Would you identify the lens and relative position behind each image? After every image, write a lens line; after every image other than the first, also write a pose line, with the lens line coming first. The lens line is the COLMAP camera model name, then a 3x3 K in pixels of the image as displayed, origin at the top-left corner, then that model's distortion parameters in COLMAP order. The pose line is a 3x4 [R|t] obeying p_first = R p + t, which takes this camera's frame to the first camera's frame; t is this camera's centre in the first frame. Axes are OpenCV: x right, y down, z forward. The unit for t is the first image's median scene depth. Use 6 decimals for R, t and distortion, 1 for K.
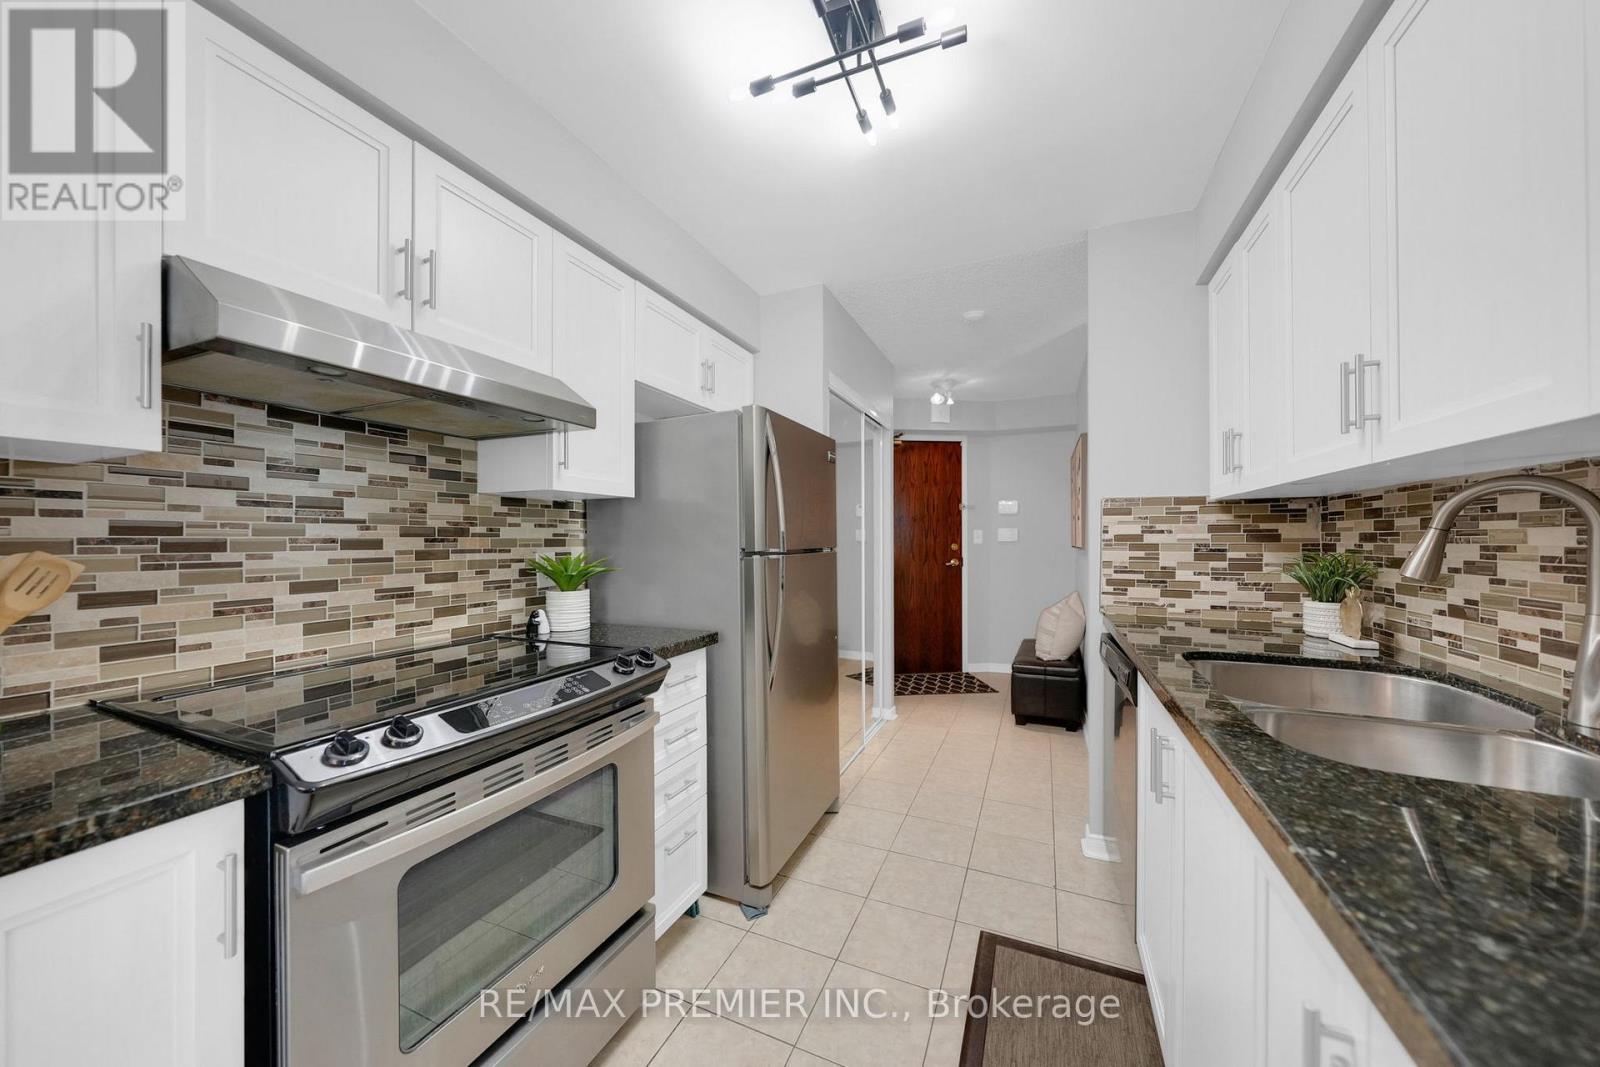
lens RADIAL K [[550.9, 0, 810.8], [0, 550.9, 540.2], [0, 0, 1]] dist [-0.005456, 0.000497]
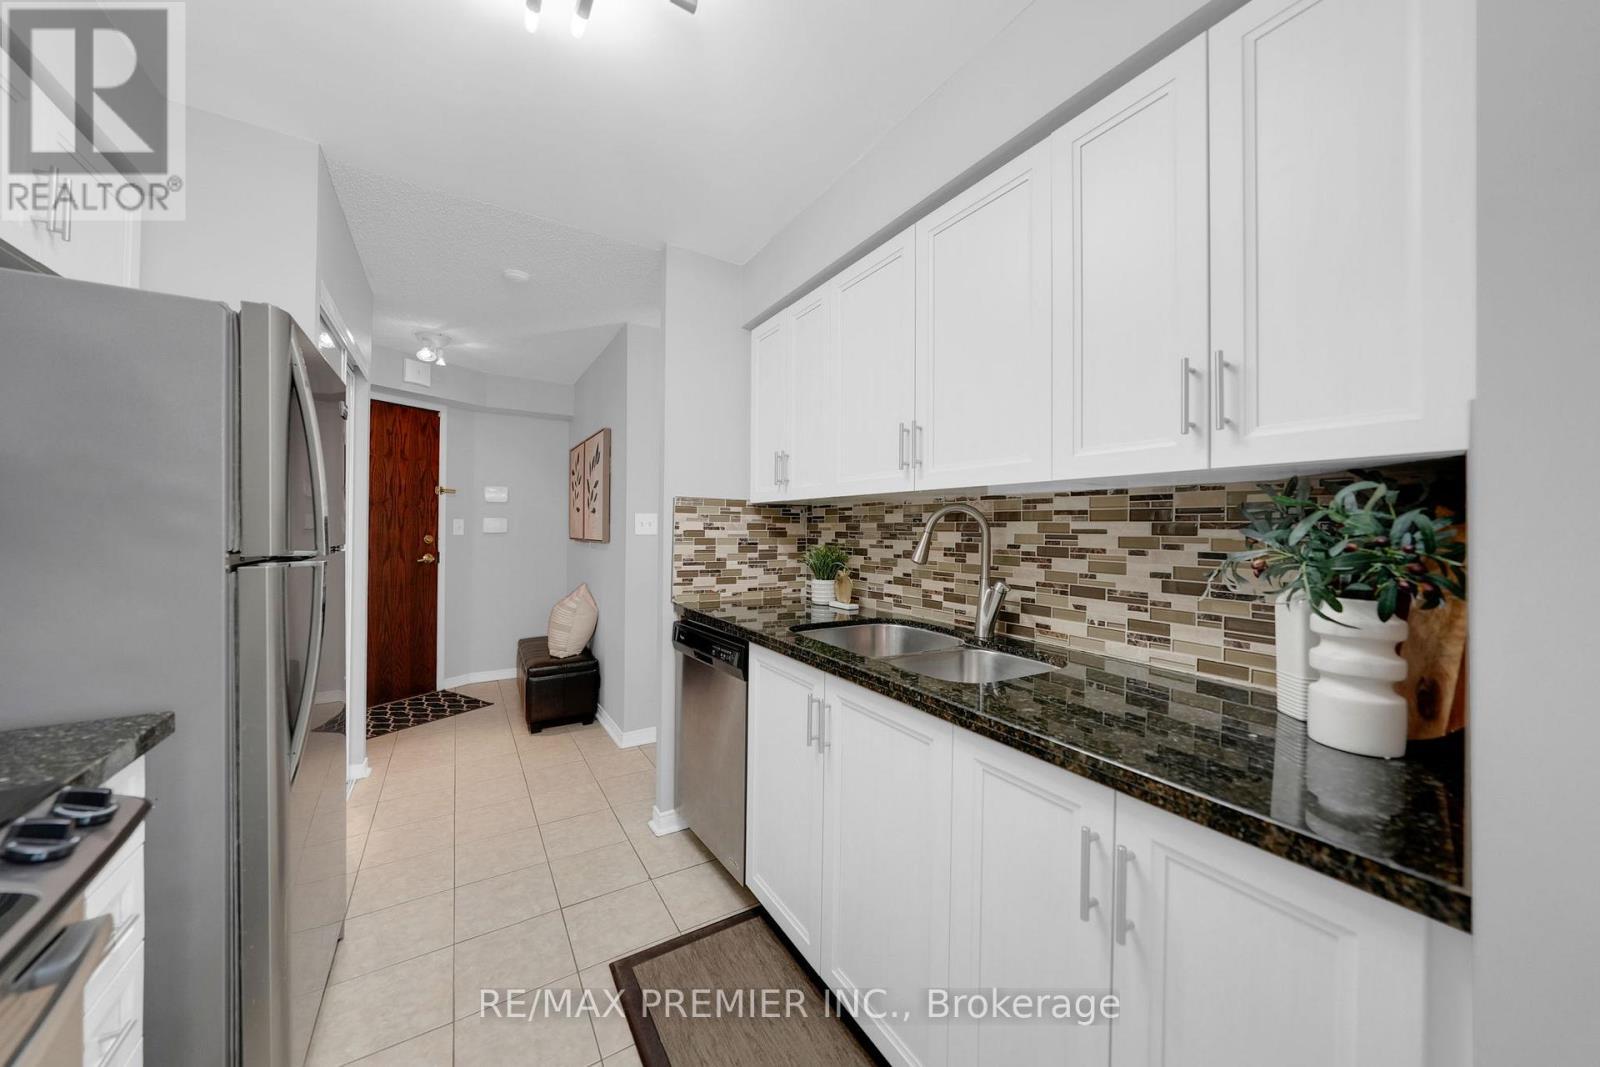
lens RADIAL K [[550.9, 0, 812.3], [0, 550.9, 527.9], [0, 0, 1]] dist [-0.005456, 0.000497]
pose [[0.564132, 0.011961, 0.825598, -0.252732], [-0.009722, 0.999922, -0.007843, -0.010664], [-0.825627, -0.003602, 0.564205, 0.201009]]
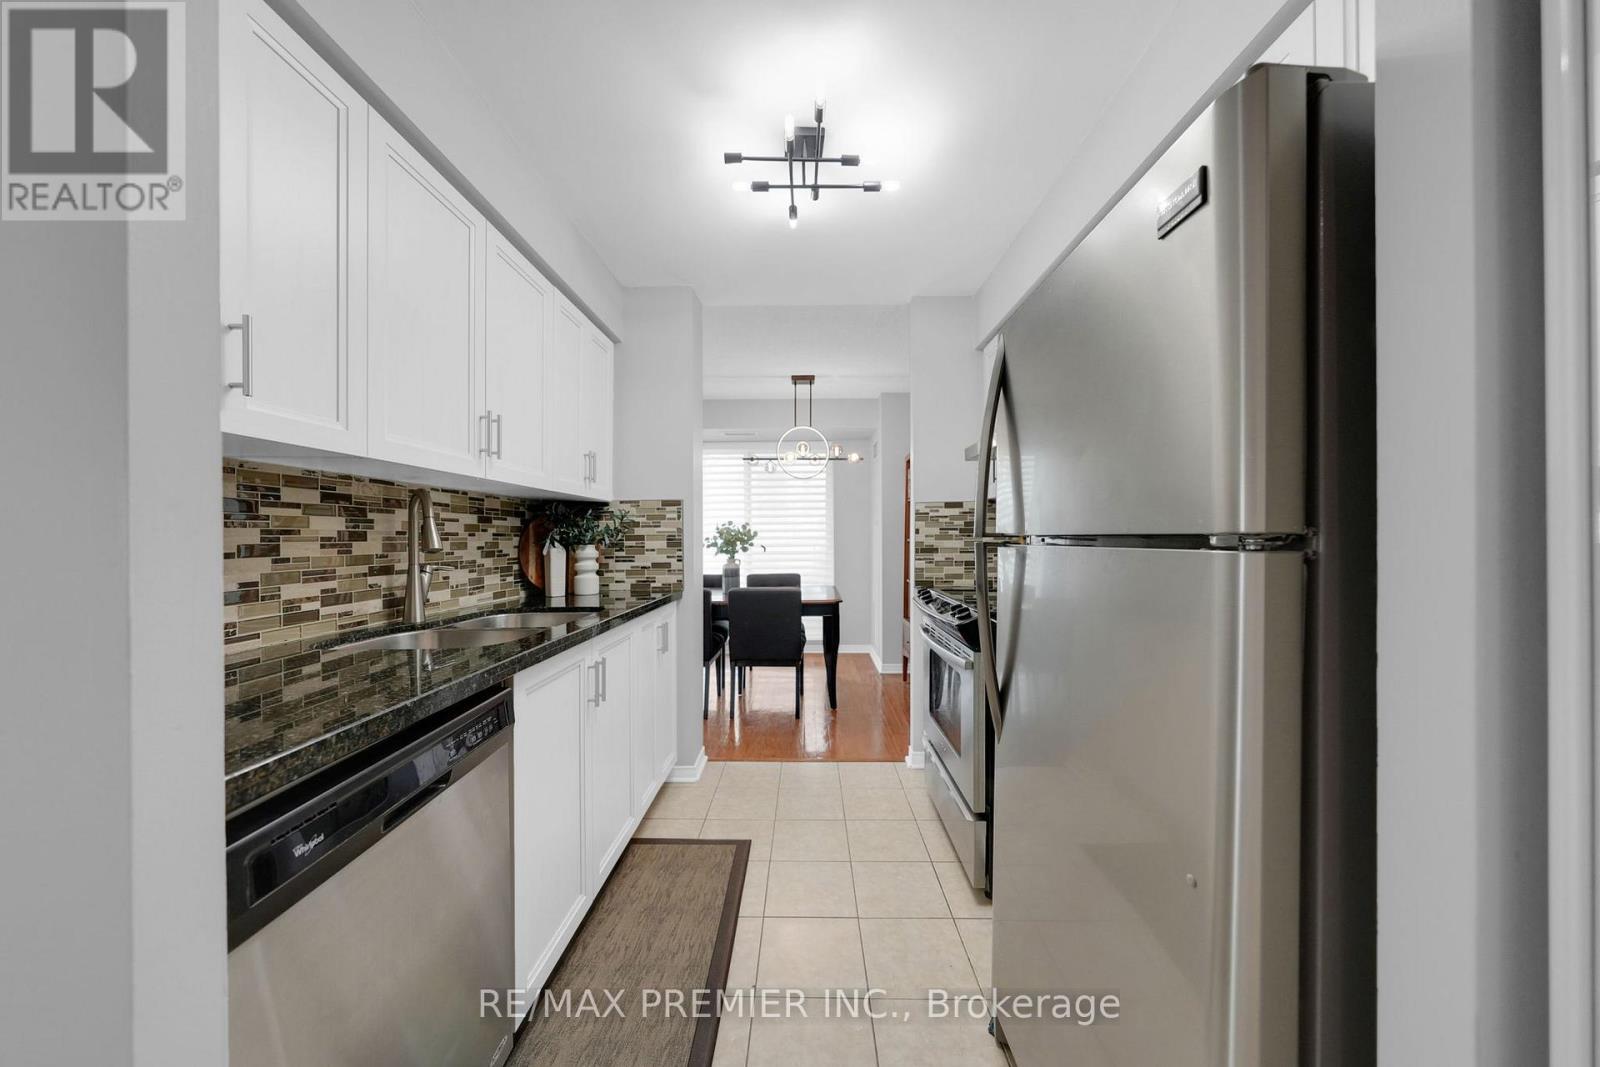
lens RADIAL K [[550.9, 0, 815.1], [0, 550.9, 531.4], [0, 0, 1]] dist [-0.005456, 0.000497]
pose [[-0.916395, 0.002153, -0.400269, 0.455894], [0.004040, 0.999984, -0.003871, 0.015137], [0.400254, -0.005164, -0.916390, 1.670497]]
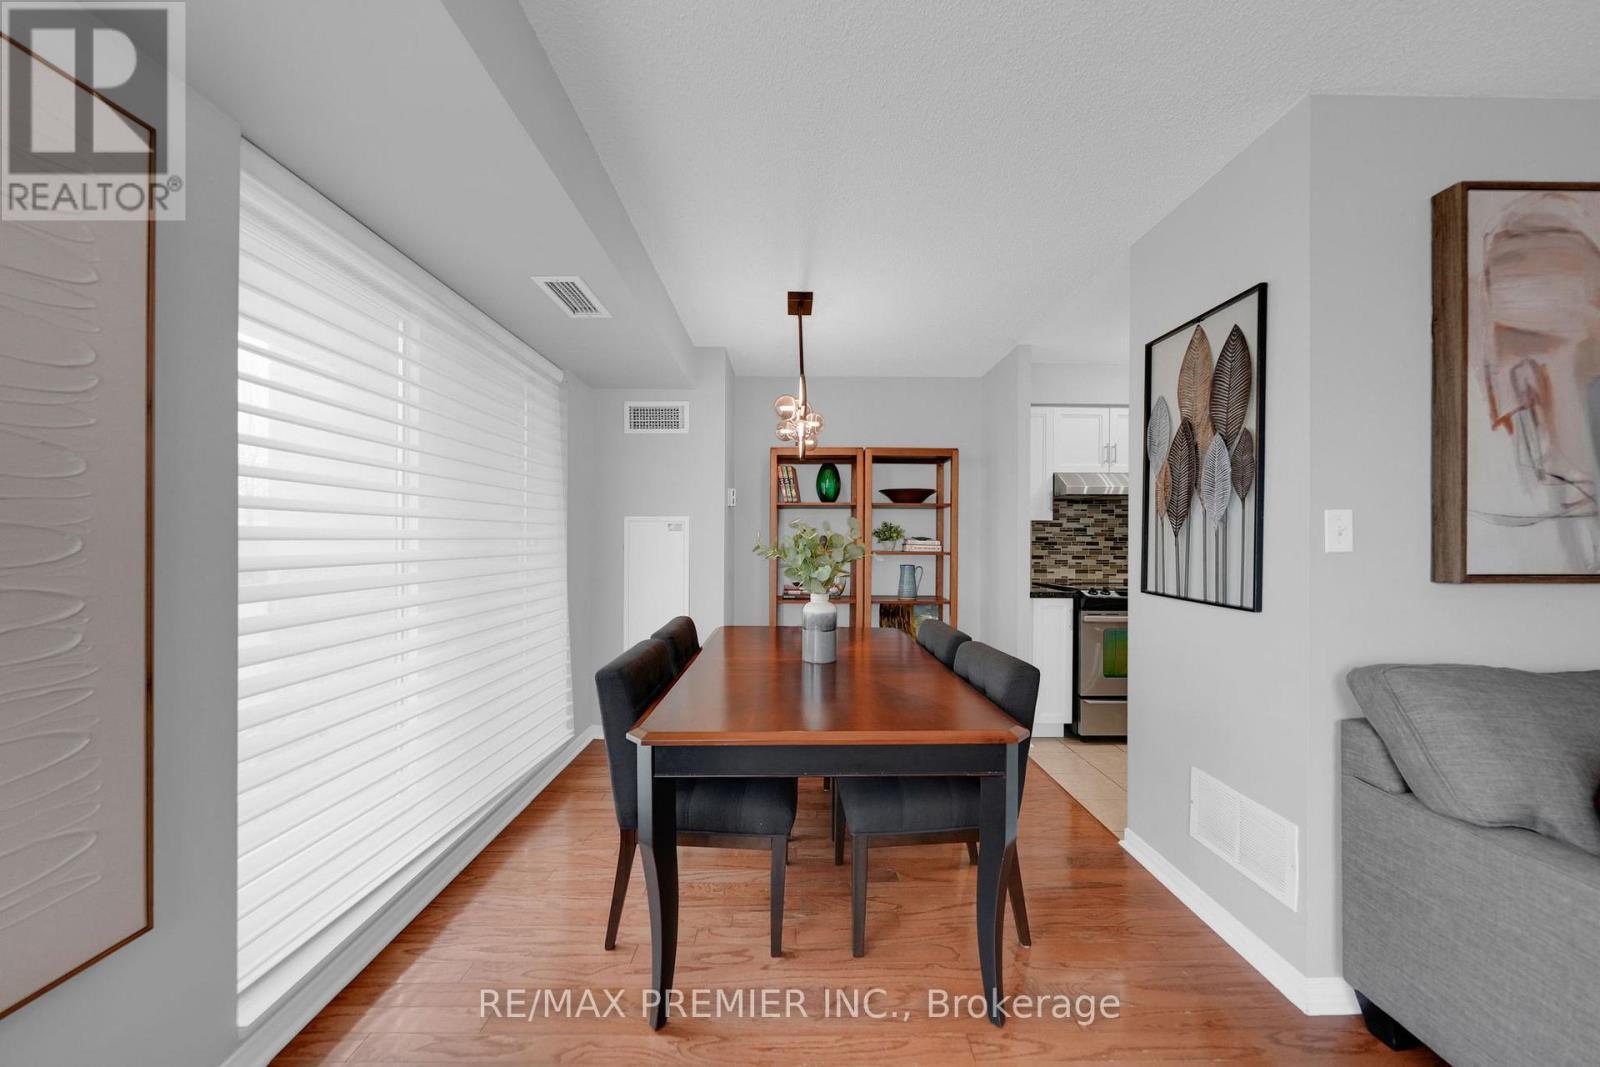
lens RADIAL K [[550.9, 0, 805.4], [0, 550.9, 544.1], [0, 0, 1]] dist [-0.005456, 0.000497]
pose [[0.418795, 0.008669, -0.908039, 0.953102], [-0.006730, 0.999957, 0.006442, 0.001679], [0.908056, 0.003413, 0.418835, -1.282096]]
